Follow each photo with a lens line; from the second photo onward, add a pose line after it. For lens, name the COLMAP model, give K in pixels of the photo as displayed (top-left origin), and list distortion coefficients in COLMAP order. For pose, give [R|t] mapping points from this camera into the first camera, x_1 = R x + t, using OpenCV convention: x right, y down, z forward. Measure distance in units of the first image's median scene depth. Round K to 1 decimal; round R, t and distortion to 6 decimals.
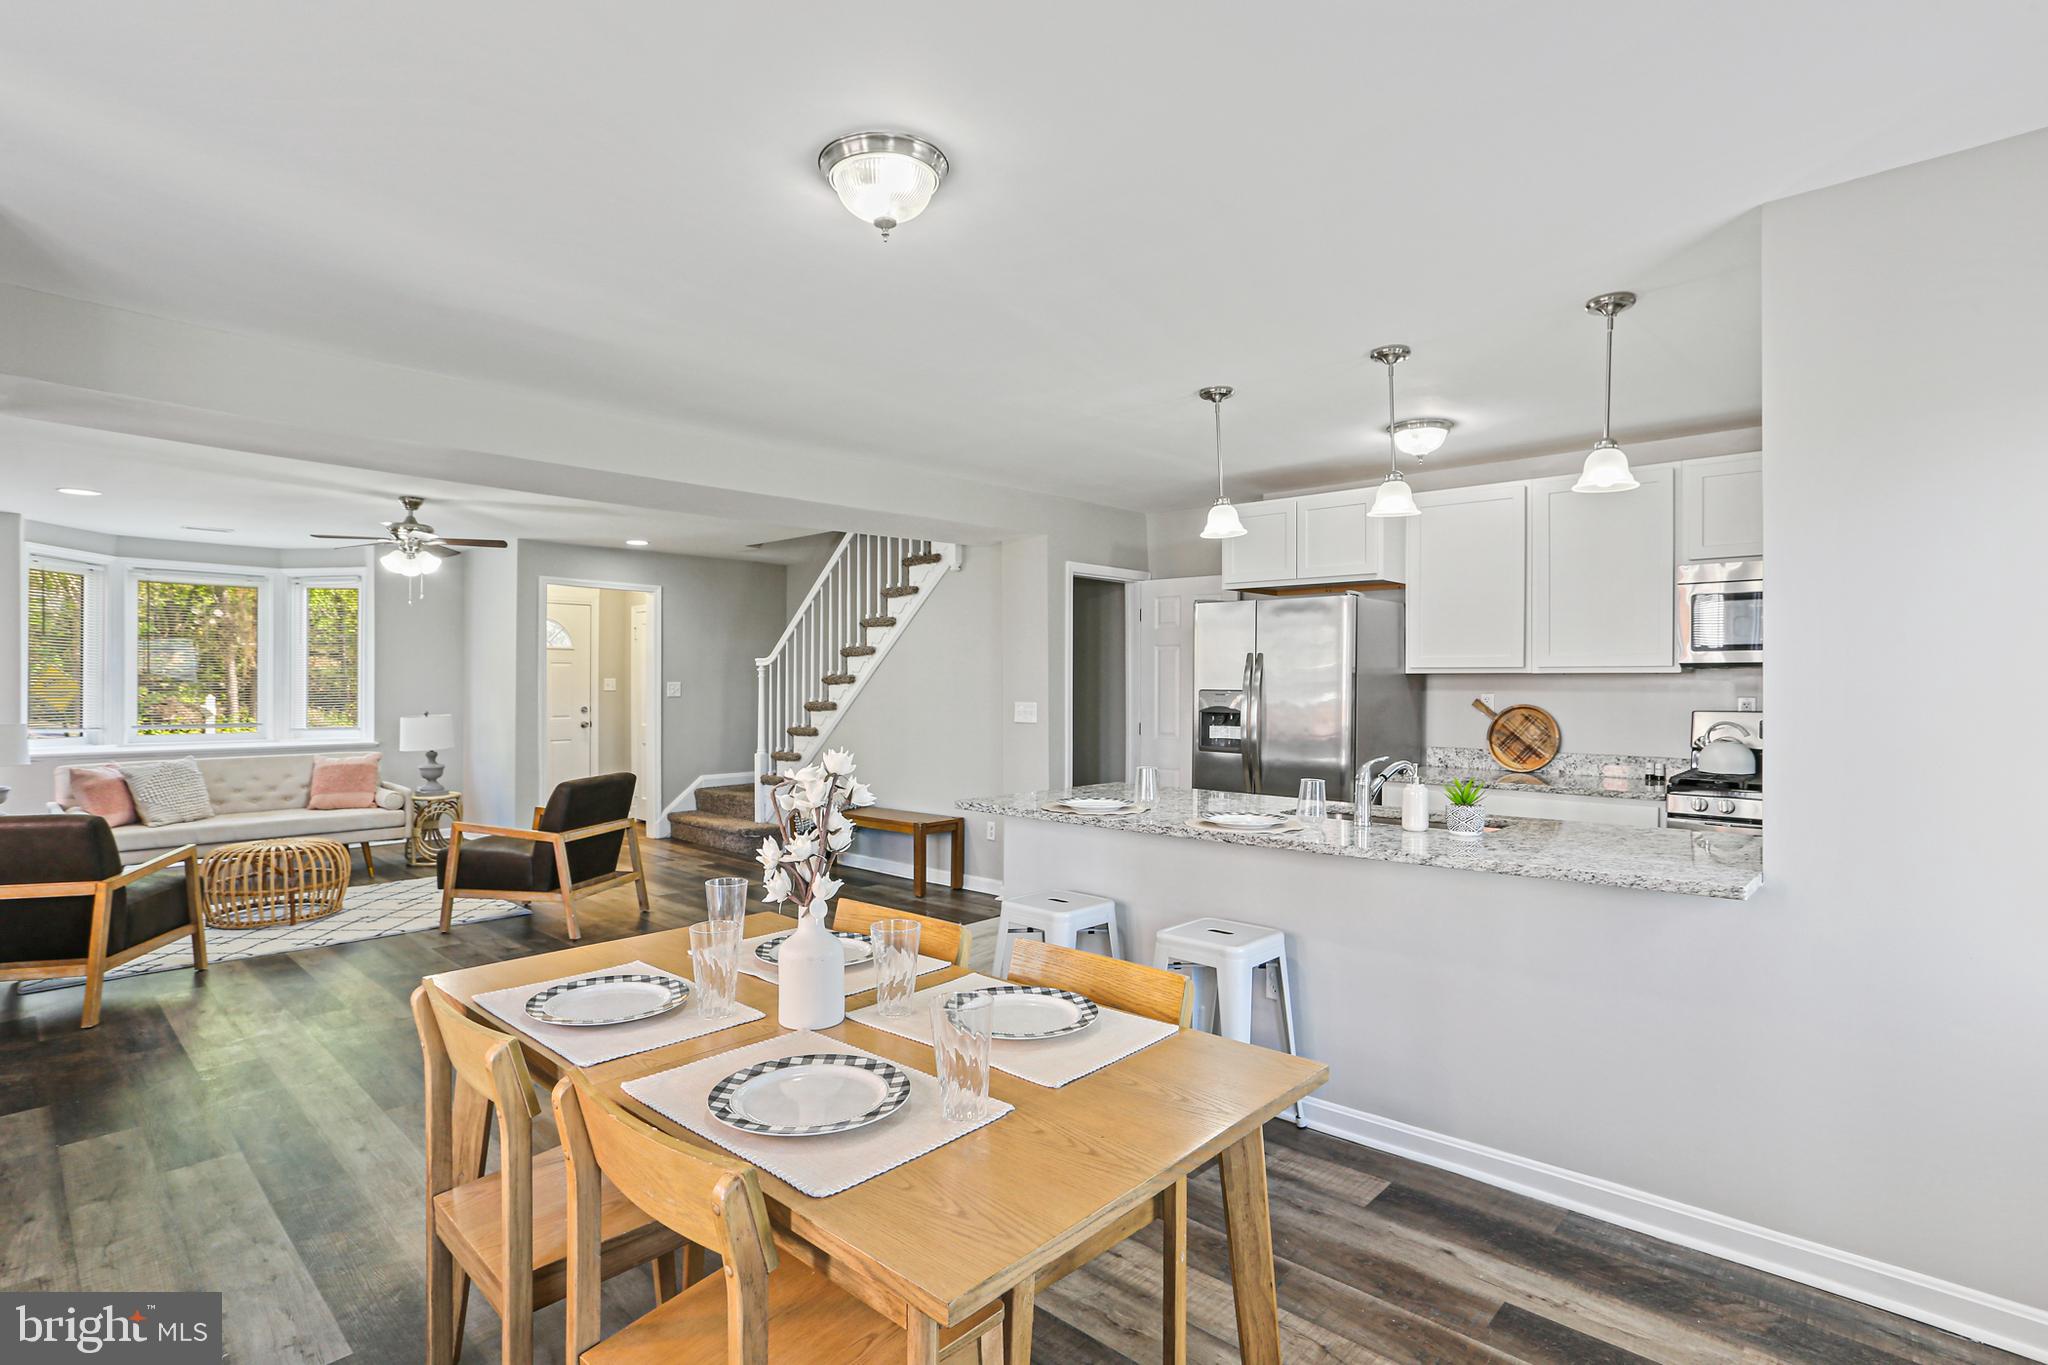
lens RADIAL K [[1023.5, 0, 1024.0], [0, 1023.5, 682.5], [0, 0, 1]] dist [0.002101, 0.000434]
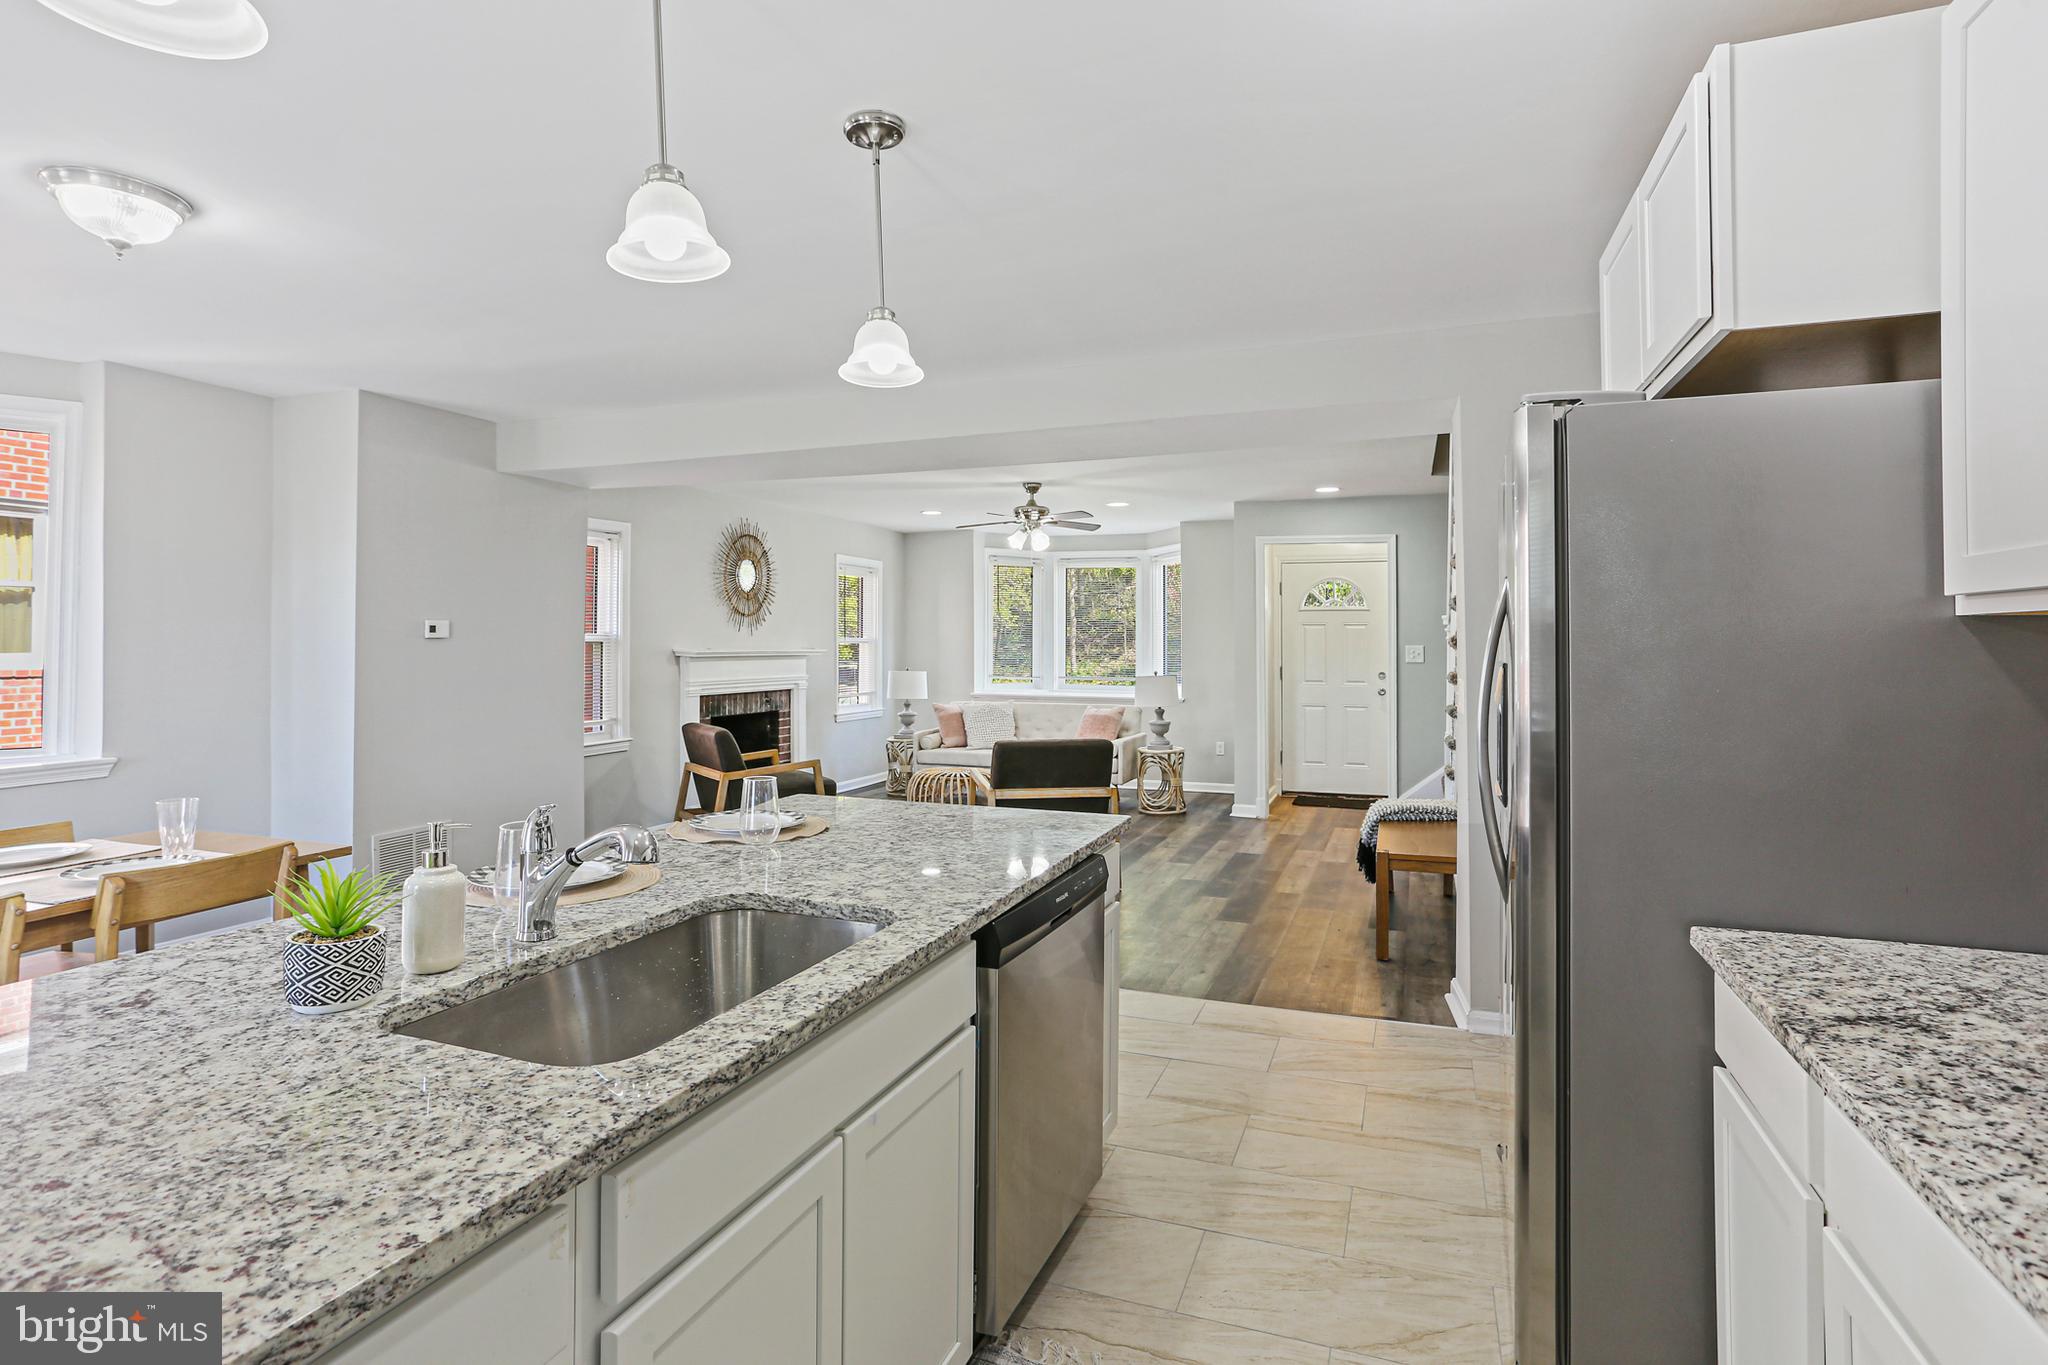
lens RADIAL K [[1062.8, 0, 1022.9], [0, 1062.8, 619.5], [0, 0, 1]] dist [0.000814, 0.000521]
pose [[0.360345, -0.020170, -0.932601, 0.507633], [-0.001538, 0.999752, -0.022216, -0.001503], [0.932818, 0.009439, 0.360225, 0.563467]]
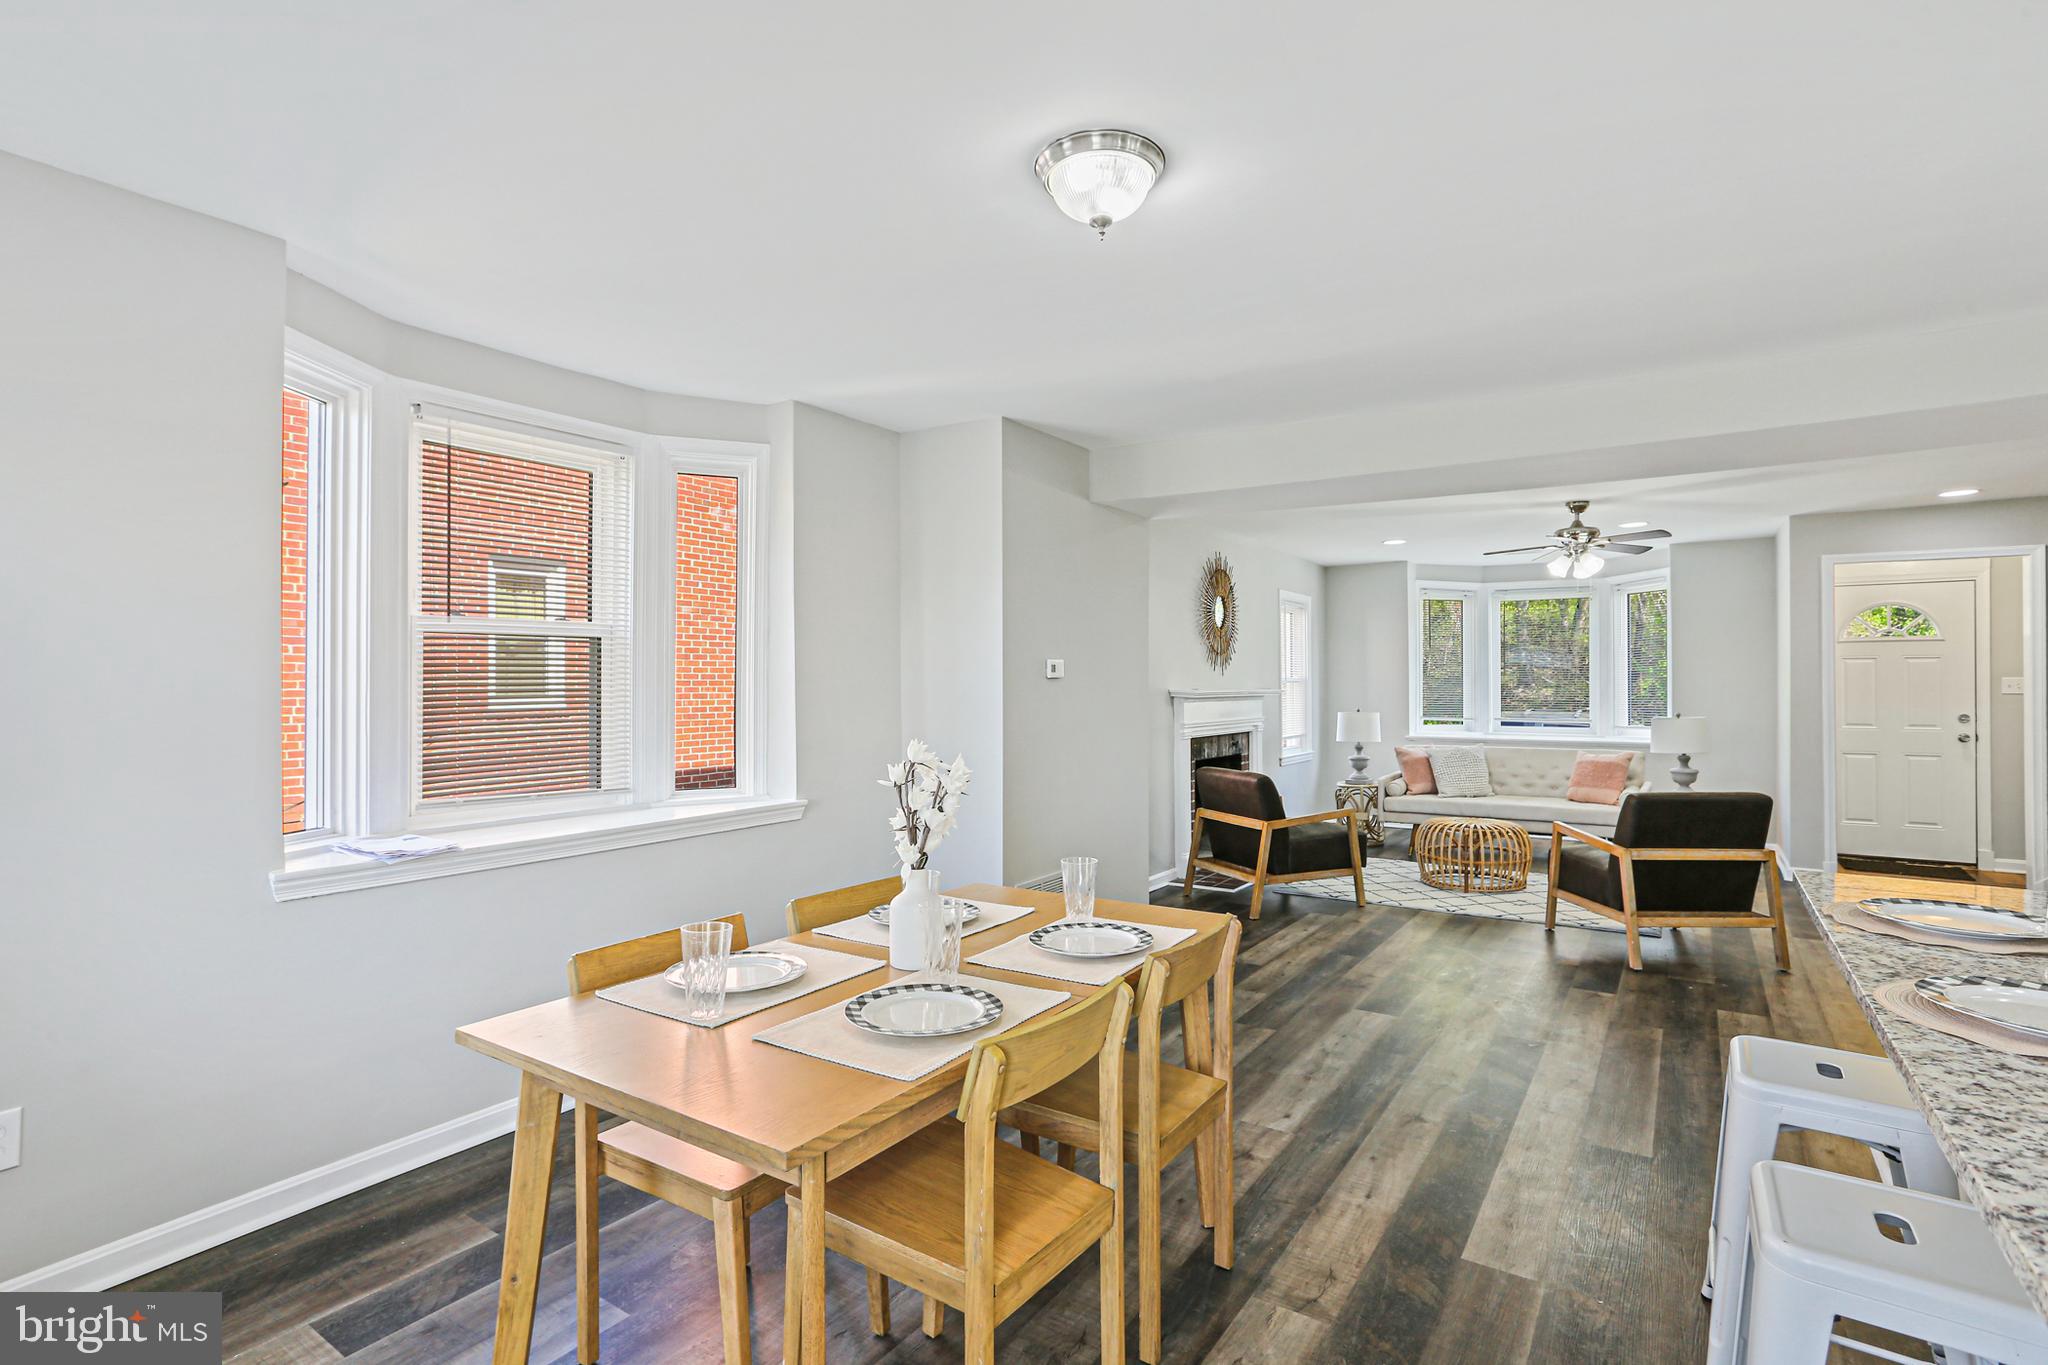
lens RADIAL K [[1029.1, 0, 1028.6], [0, 1029.1, 676.2], [0, 0, 1]] dist [-0.003792, 0.000262]
pose [[0.175659, -0.007592, -0.984422, 0.314766], [0.002124, 0.999971, -0.007332, -0.000455], [0.984449, -0.000803, 0.175670, 0.281137]]
